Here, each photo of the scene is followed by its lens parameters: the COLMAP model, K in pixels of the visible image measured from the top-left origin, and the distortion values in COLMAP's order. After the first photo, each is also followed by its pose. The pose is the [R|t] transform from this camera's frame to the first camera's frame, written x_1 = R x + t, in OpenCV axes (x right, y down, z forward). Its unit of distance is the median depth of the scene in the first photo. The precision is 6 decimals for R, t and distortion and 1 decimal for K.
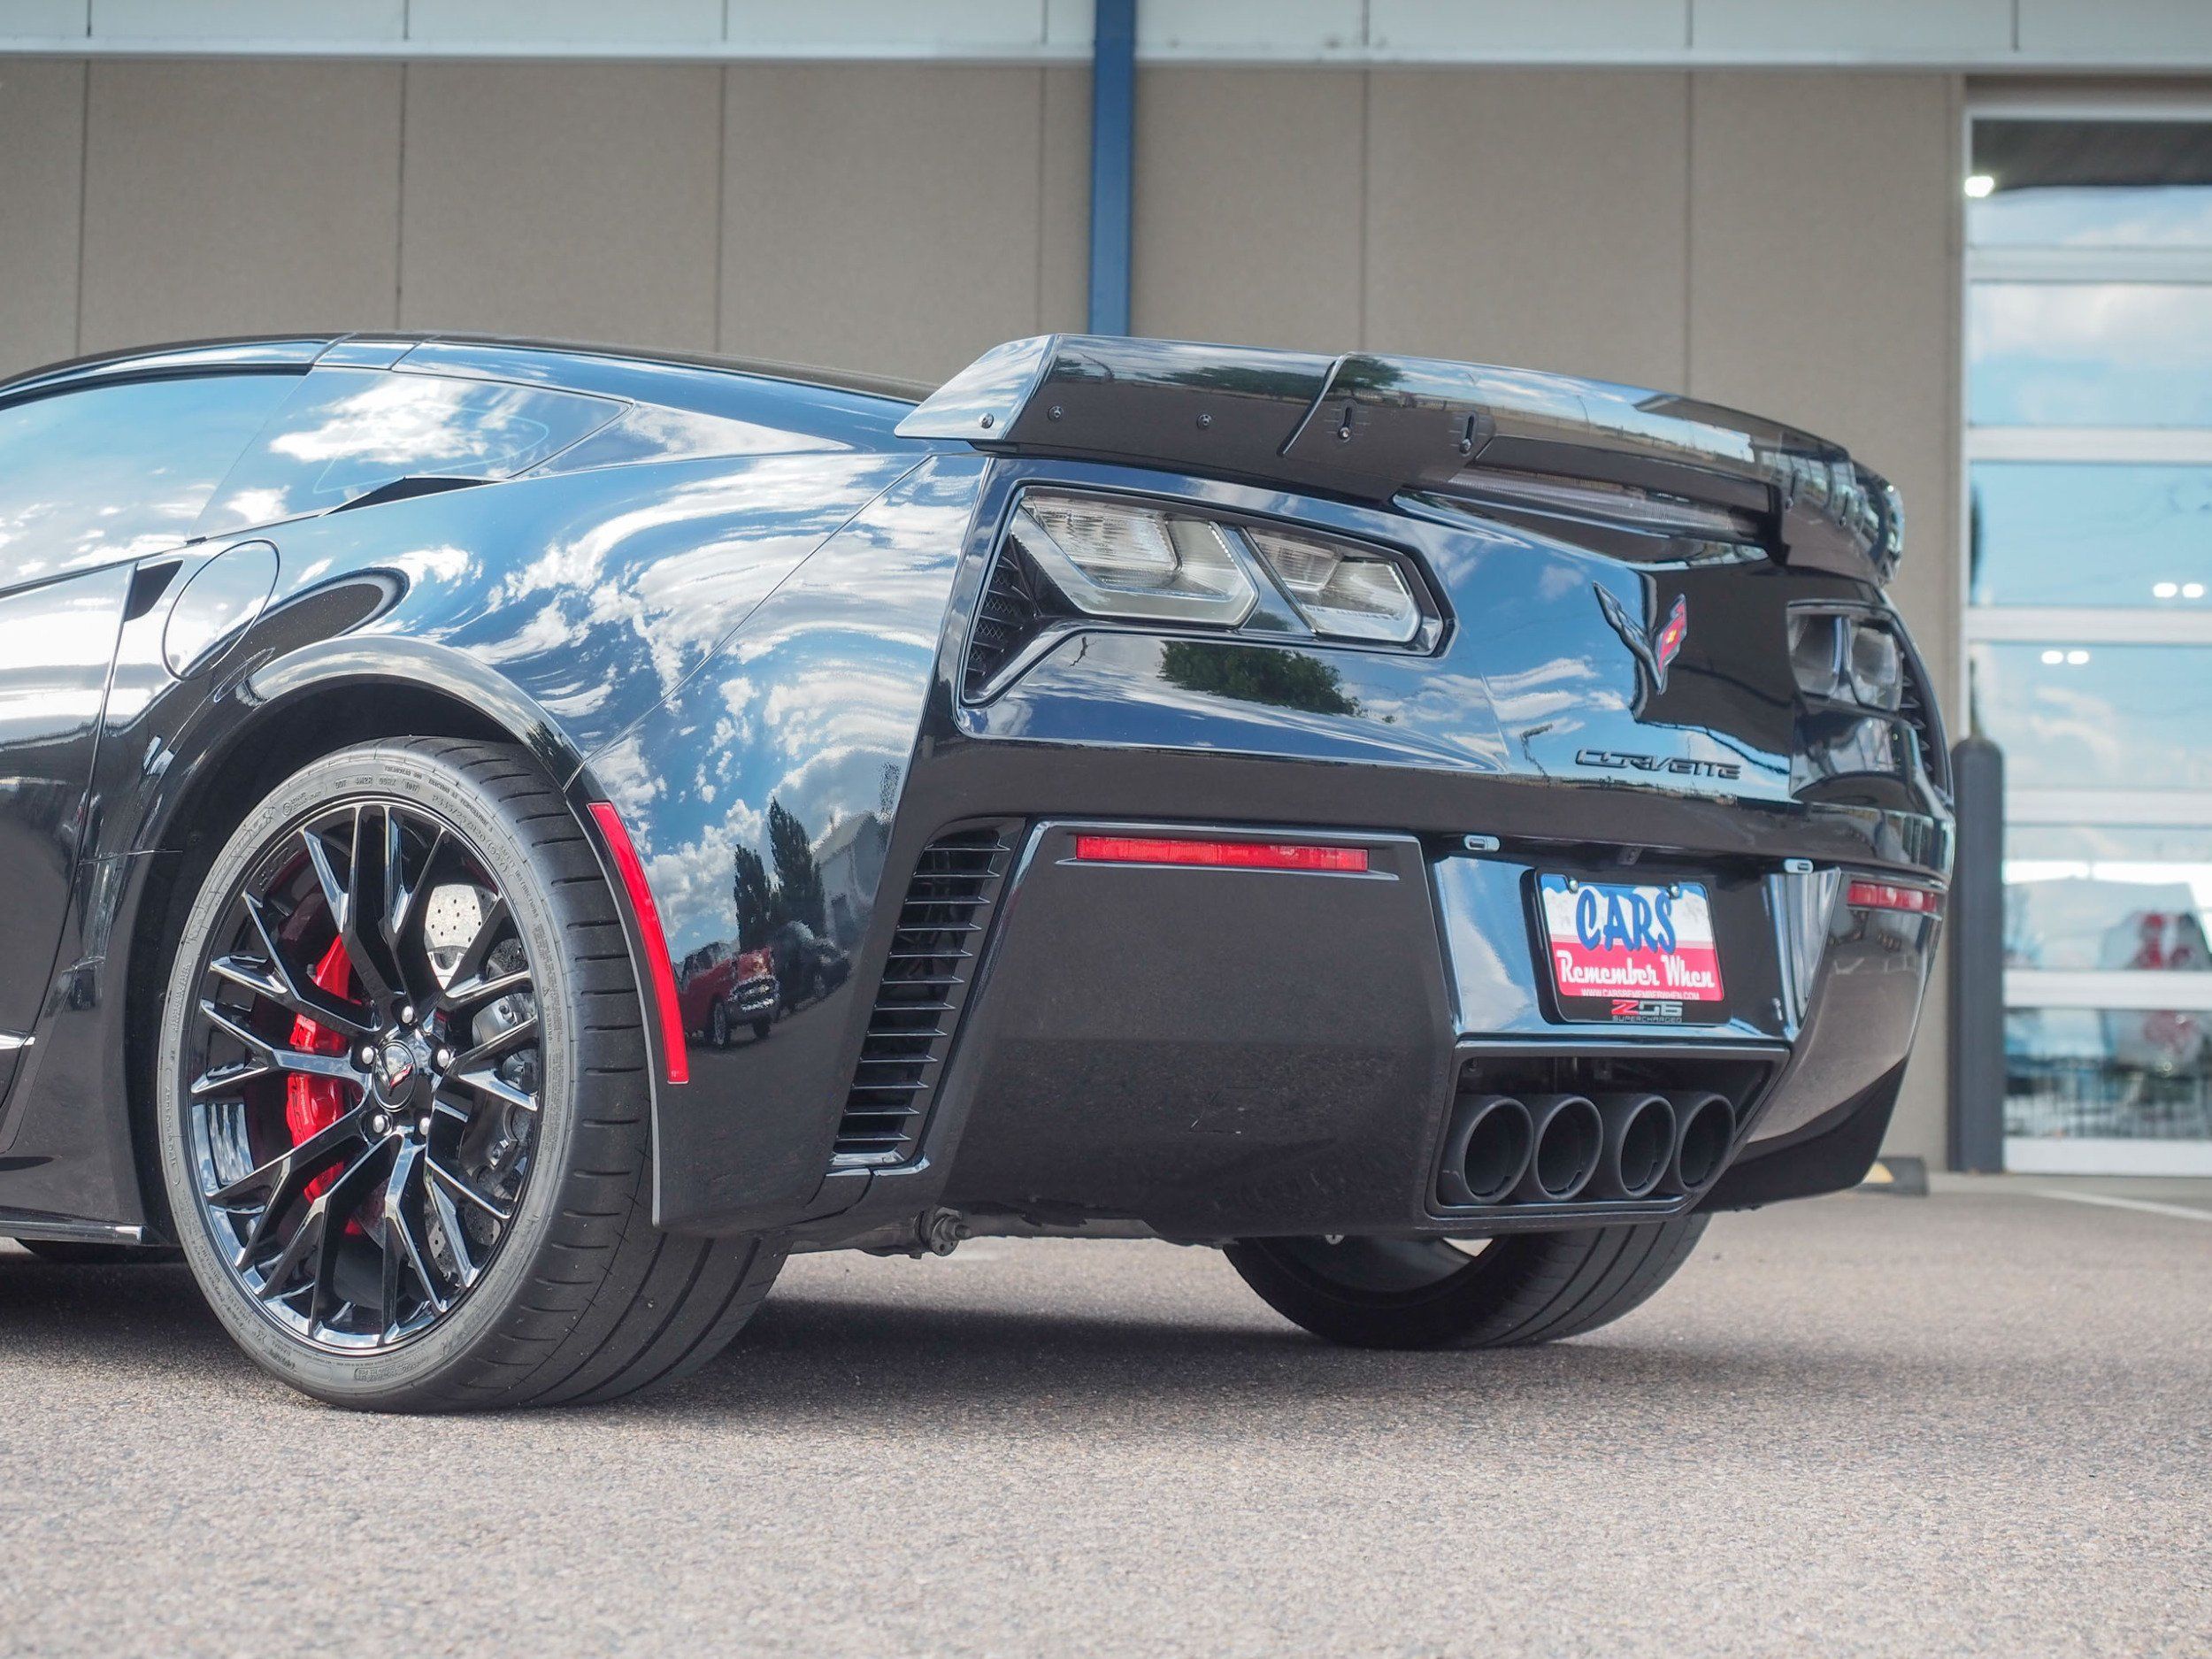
lens RADIAL K [[4476.8, 0, 1013.0], [0, 4476.8, 814.1], [0, 0, 1]] dist [0.035123, -0.235069]
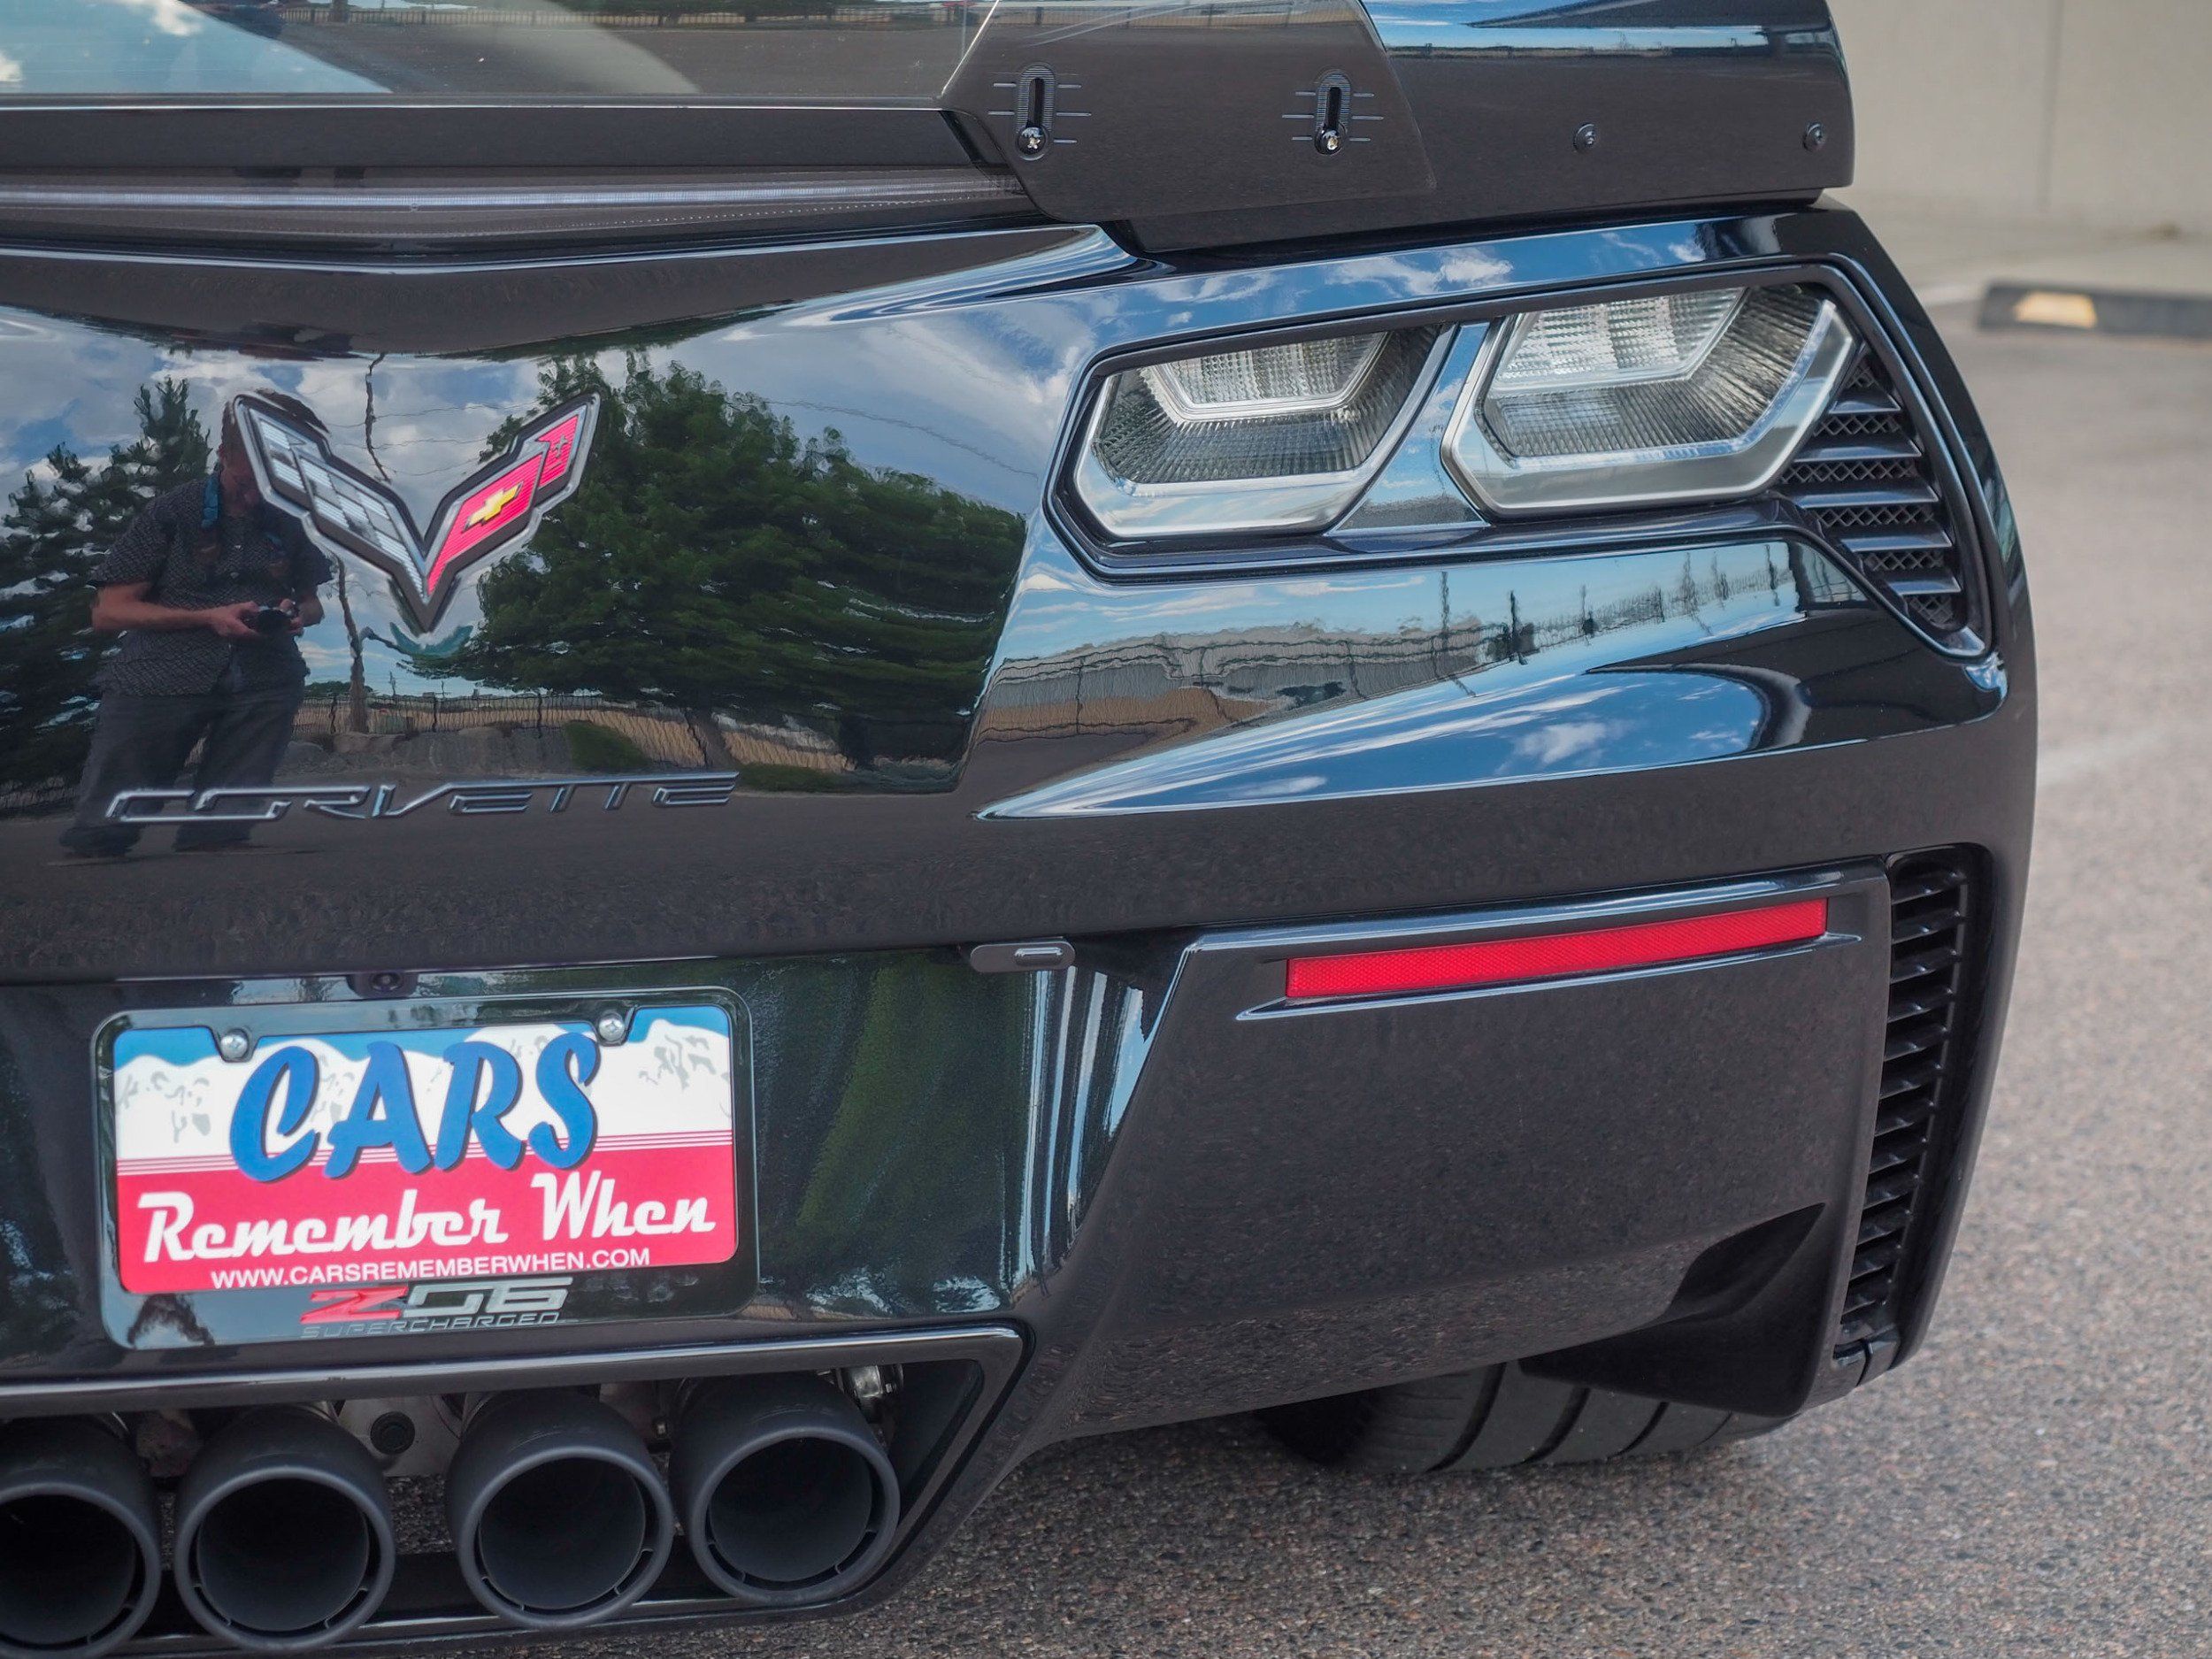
lens RADIAL K [[4476.8, 0, 1013.0], [0, 4476.8, 814.1], [0, 0, 1]] dist [0.035123, -0.235069]
pose [[0.817748, 0.116514, -0.563659, 0.445401], [0.028686, 0.969830, 0.242090, -0.116530], [0.574860, -0.214138, 0.789734, 0.672299]]
